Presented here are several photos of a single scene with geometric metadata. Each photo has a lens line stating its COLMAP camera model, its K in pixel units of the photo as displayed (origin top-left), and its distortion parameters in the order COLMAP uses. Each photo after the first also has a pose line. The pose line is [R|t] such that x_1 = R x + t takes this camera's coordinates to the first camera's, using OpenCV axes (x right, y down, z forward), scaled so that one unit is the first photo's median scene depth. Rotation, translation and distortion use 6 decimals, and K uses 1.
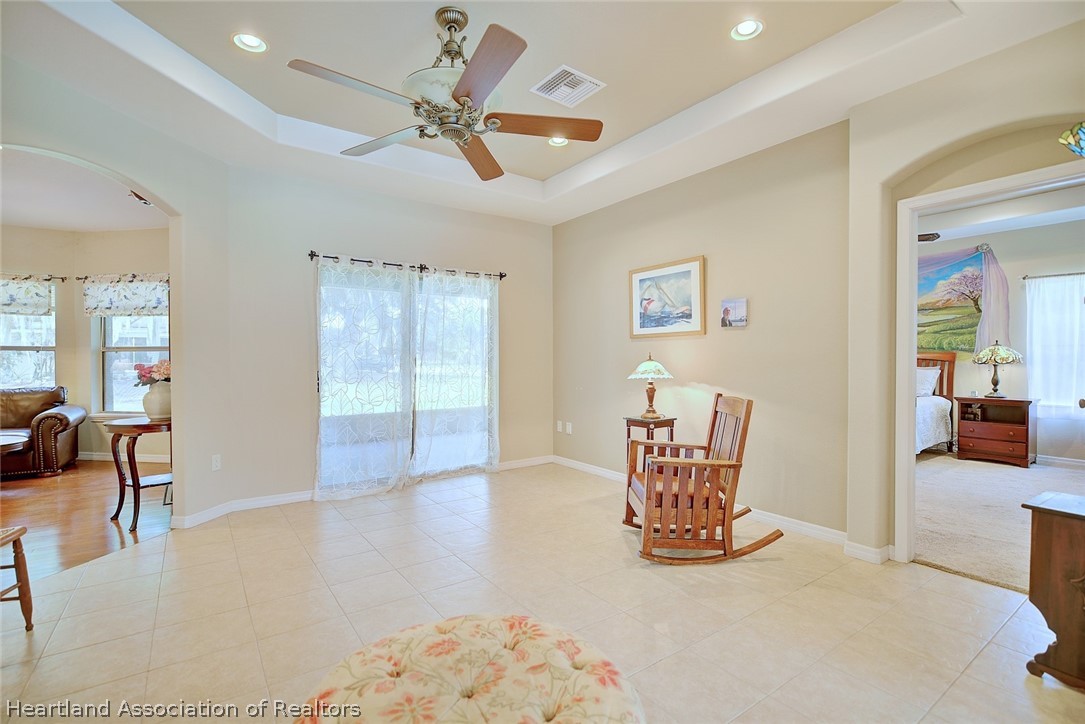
lens RADIAL K [[498.6, 0, 545.7], [0, 498.6, 366.8], [0, 0, 1]] dist [0.000976, 0.000411]
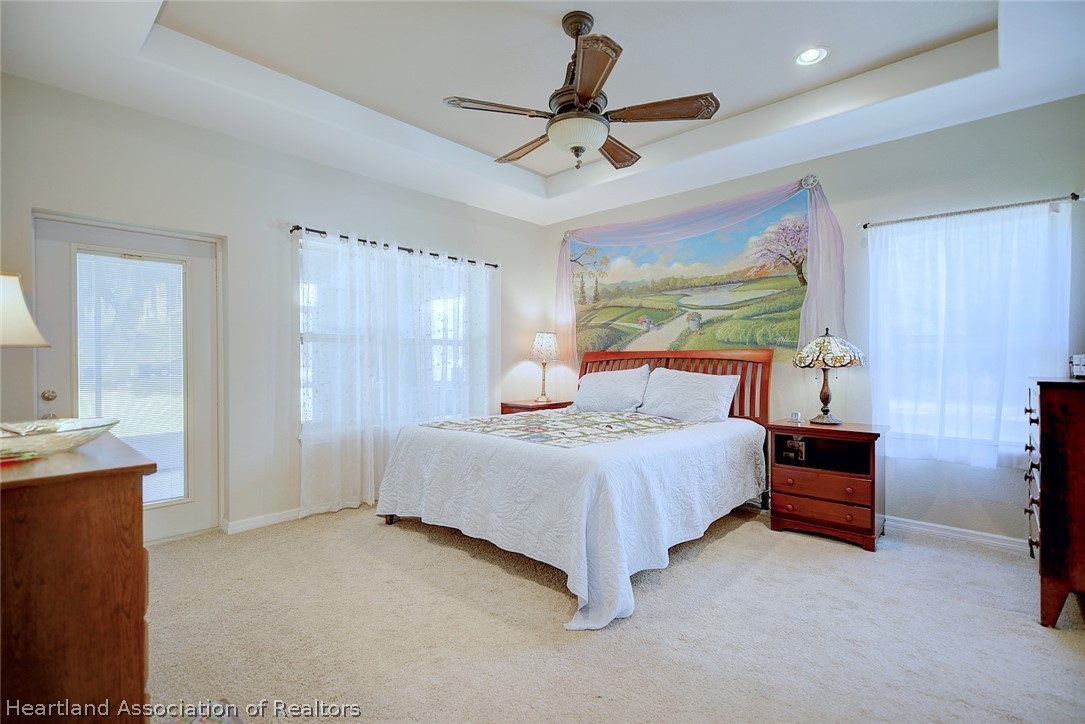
lens RADIAL K [[498.6, 0, 540.2], [0, 498.6, 359.8], [0, 0, 1]] dist [0.000976, 0.000411]
pose [[0.981821, 0.009263, 0.189585, 0.433667], [-0.005238, 0.999750, -0.021721, -0.000027], [-0.189739, 0.020333, 0.981624, 0.458141]]
